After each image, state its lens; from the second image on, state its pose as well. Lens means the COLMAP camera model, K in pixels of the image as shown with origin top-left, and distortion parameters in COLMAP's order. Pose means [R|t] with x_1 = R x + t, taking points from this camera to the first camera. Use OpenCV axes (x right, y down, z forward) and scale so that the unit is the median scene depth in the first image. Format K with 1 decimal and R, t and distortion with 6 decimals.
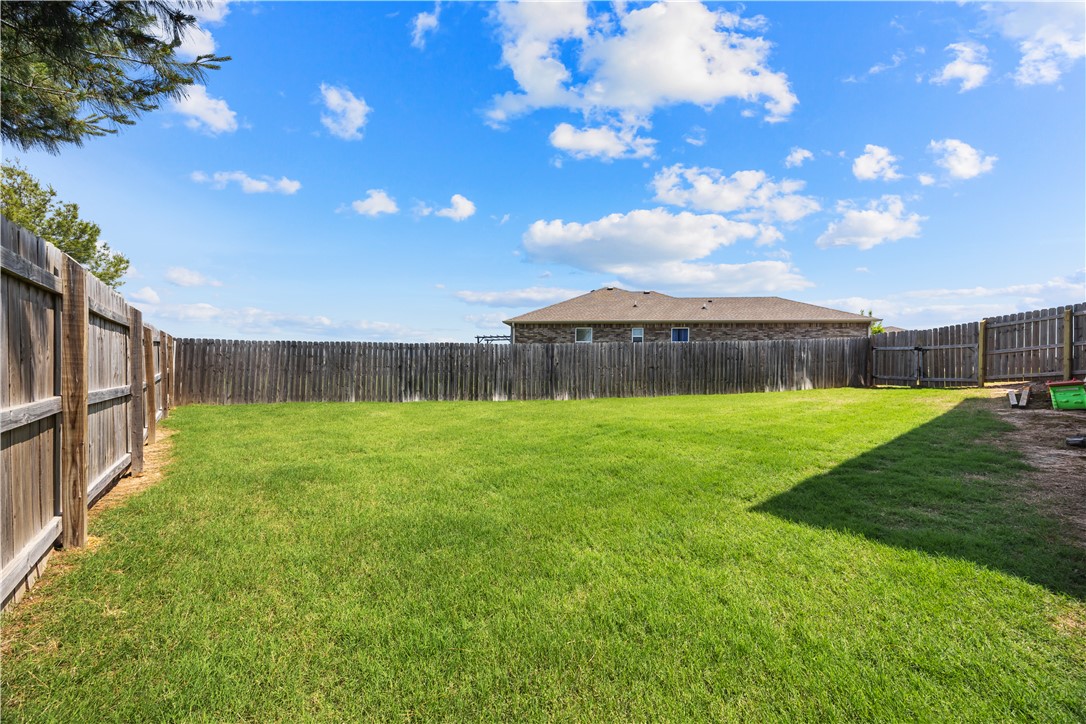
lens RADIAL K [[410.6, 0, 544.5], [0, 410.6, 359.2], [0, 0, 1]] dist [-0.001687, -0.000177]
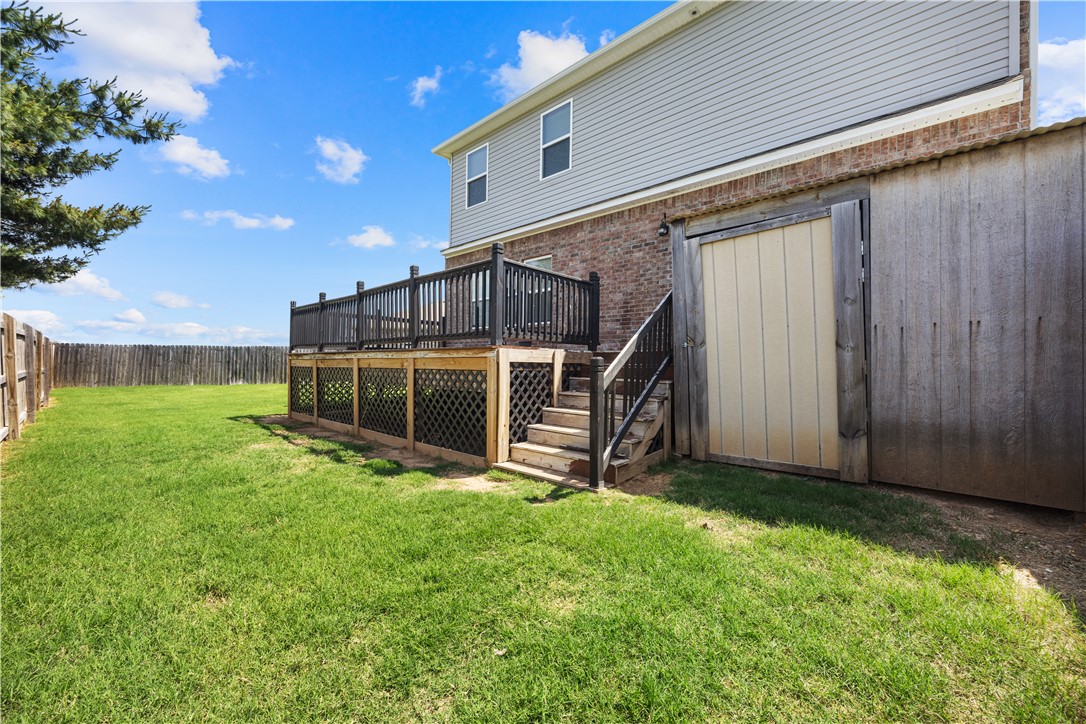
lens RADIAL K [[351.0, 0, 571.7], [0, 351.0, 361.6], [0, 0, 1]] dist [-0.001333, 0.000073]
pose [[0.996461, -0.011046, 0.083330, 0.139985], [0.013128, 0.999614, -0.024477, 0.011584], [-0.083028, 0.025485, 0.996221, -0.068535]]
